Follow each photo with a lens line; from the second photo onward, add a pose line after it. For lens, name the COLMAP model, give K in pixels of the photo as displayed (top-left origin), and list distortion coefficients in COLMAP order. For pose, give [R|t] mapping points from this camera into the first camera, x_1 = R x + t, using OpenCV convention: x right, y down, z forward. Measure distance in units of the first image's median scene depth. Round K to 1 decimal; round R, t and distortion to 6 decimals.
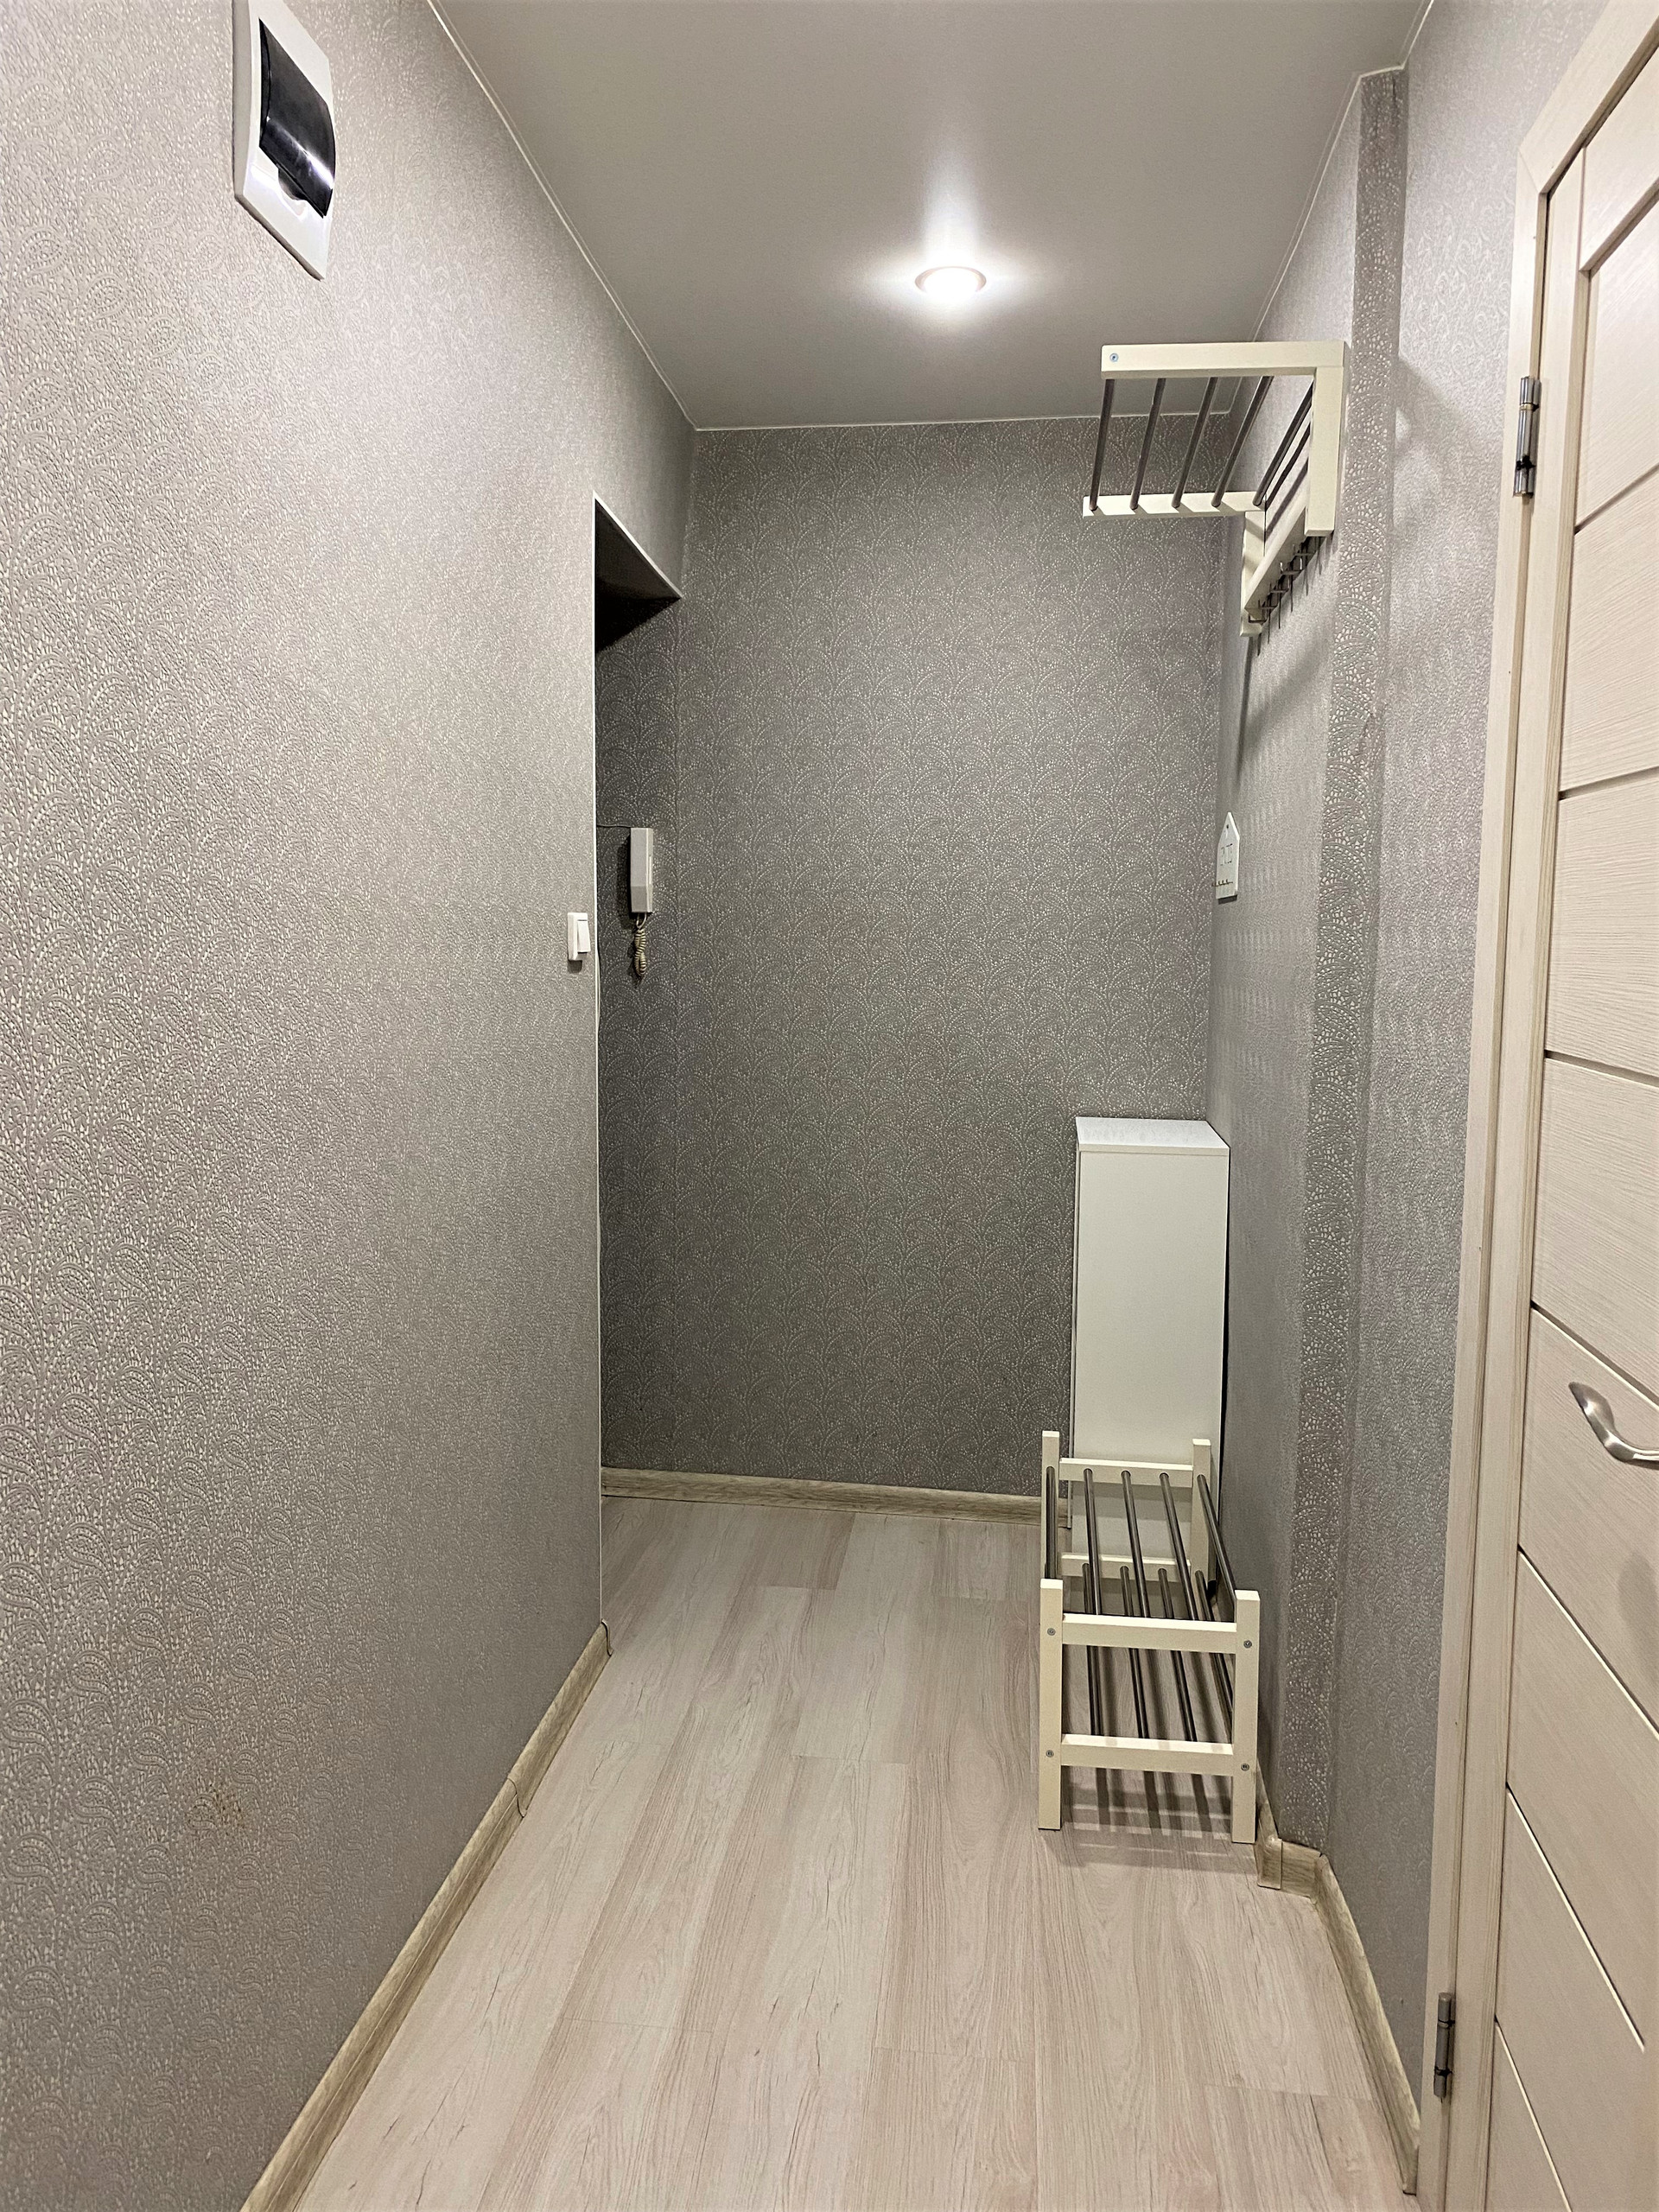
lens RADIAL K [[1673.1, 0, 829.7], [0, 1673.1, 1096.1], [0, 0, 1]] dist [0.022981, -0.025300]
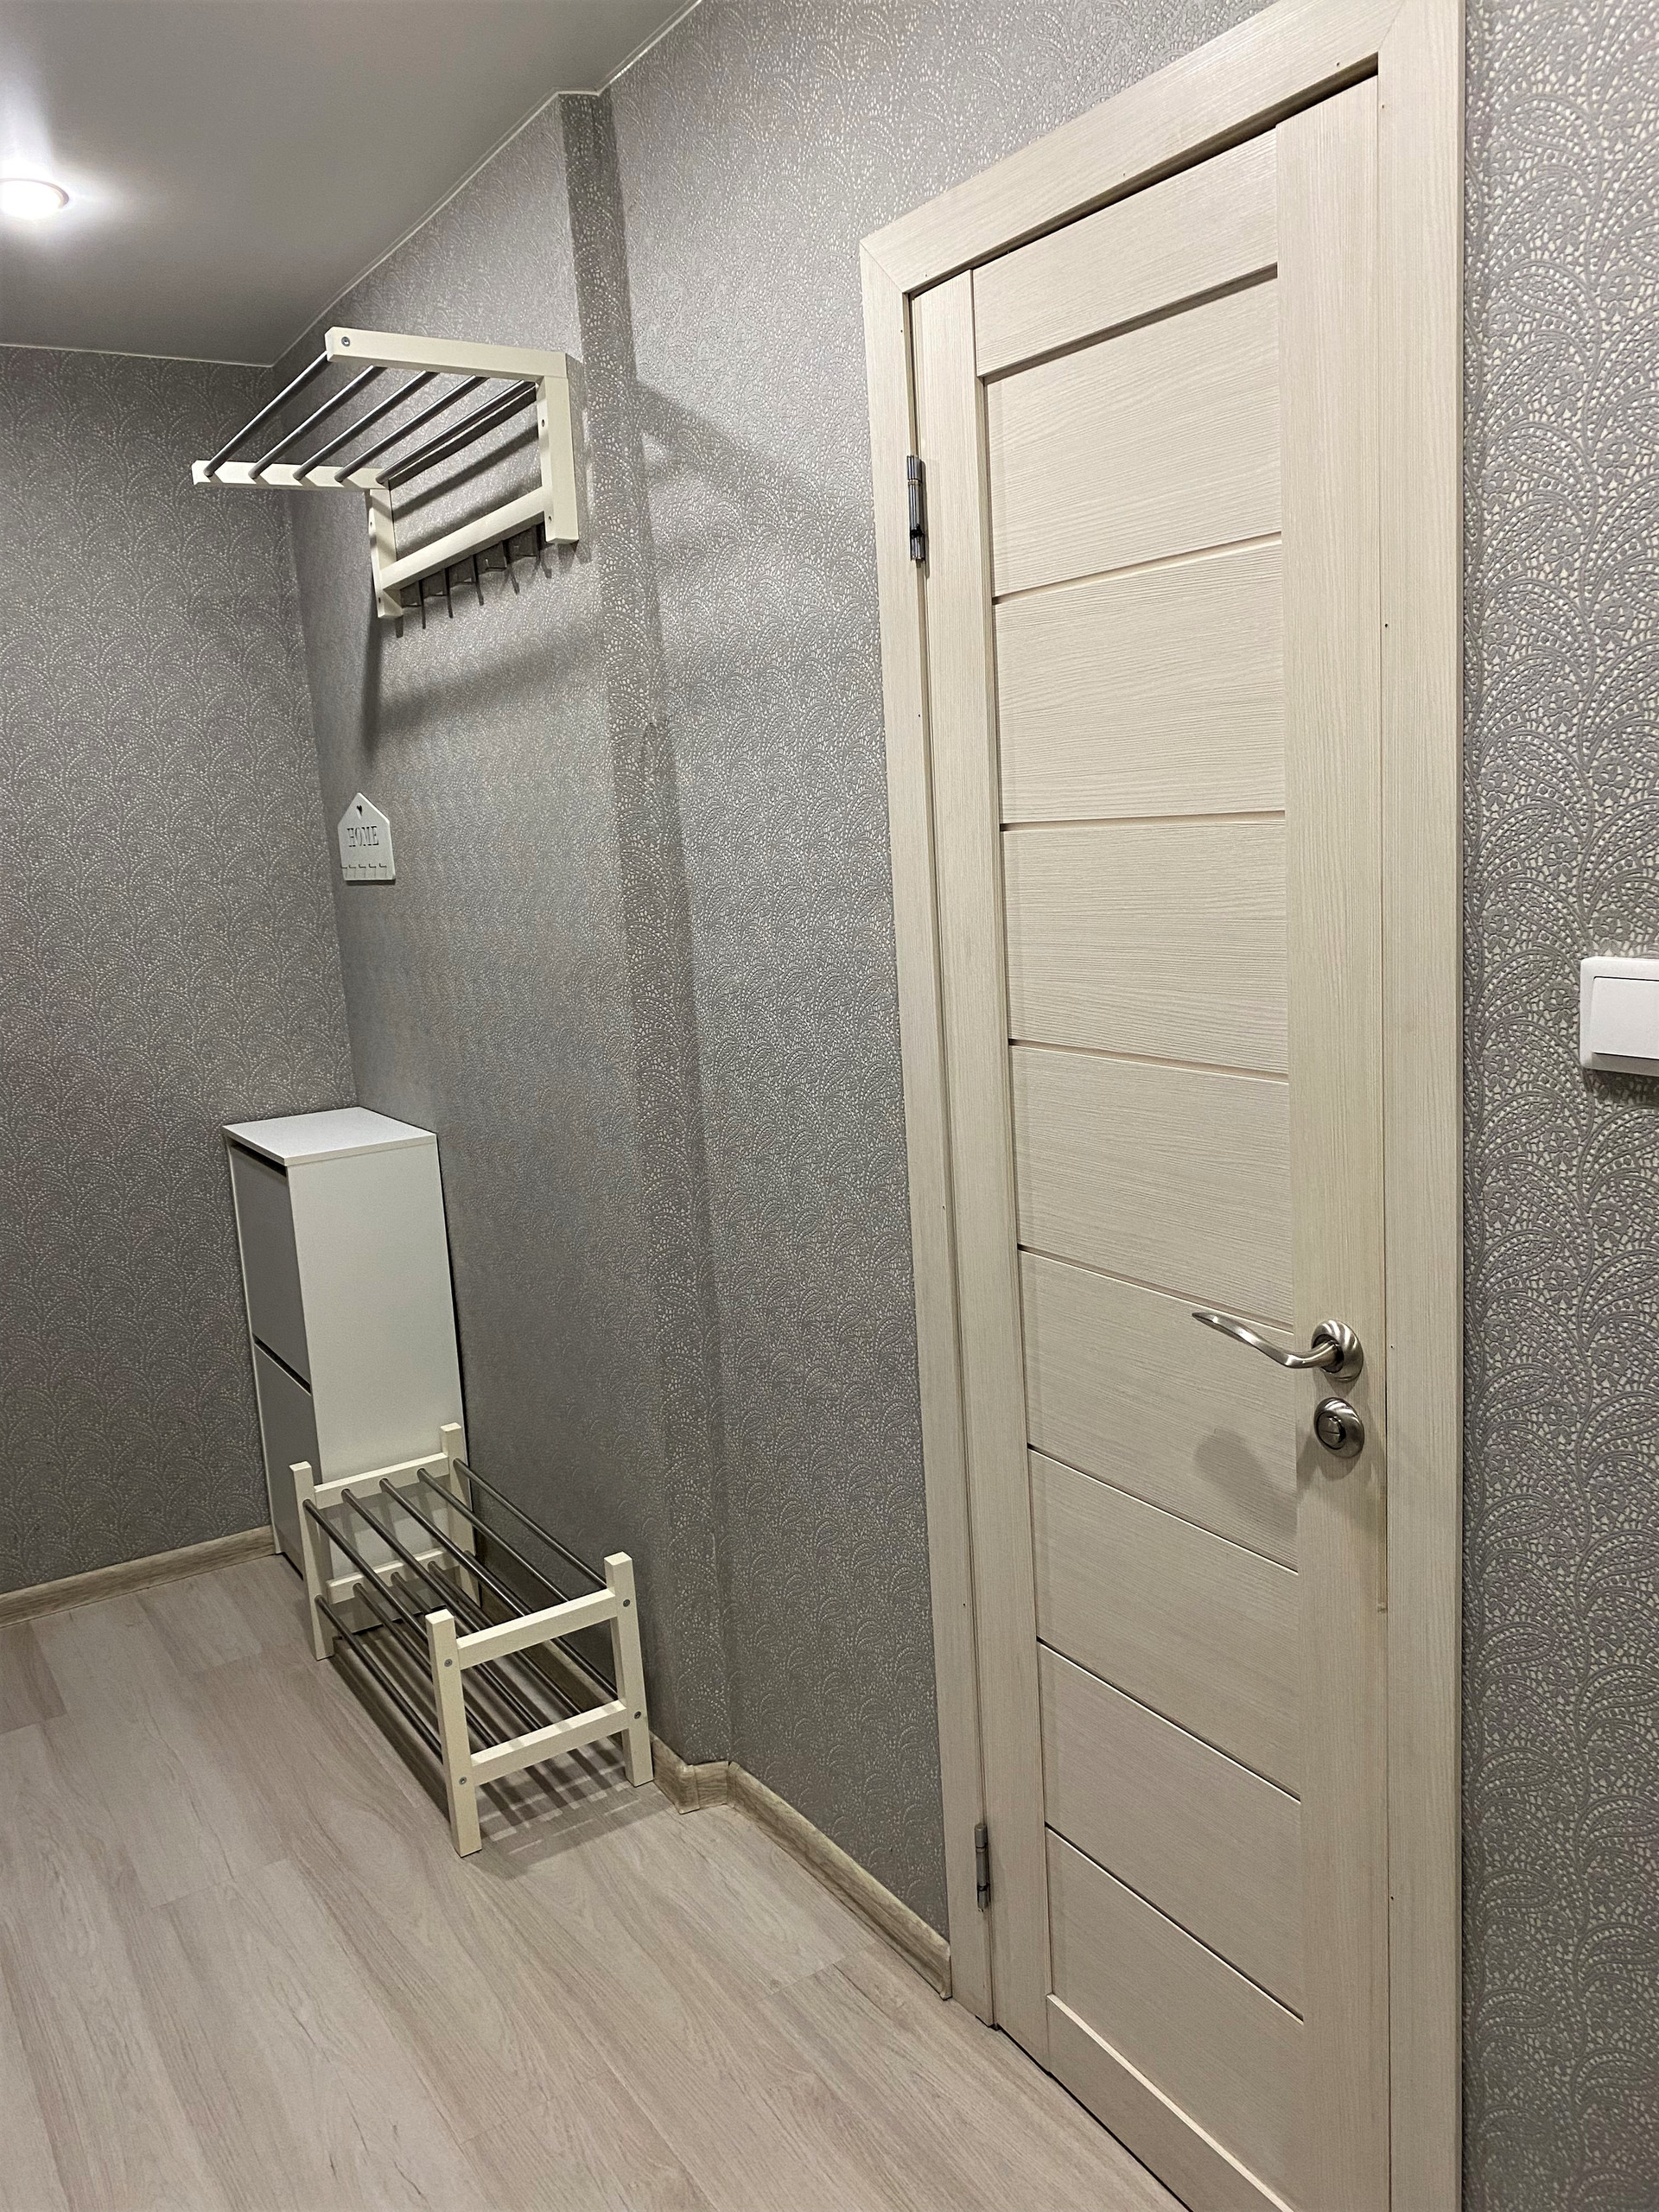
lens RADIAL K [[1673.1, 0, 849.9], [0, 1673.1, 1101.3], [0, 0, 1]] dist [0.022981, -0.025300]
pose [[0.759822, -0.164540, 0.628965, -0.247128], [0.131459, 0.986343, 0.099223, -0.068968], [-0.636702, 0.007292, 0.771076, 0.090829]]
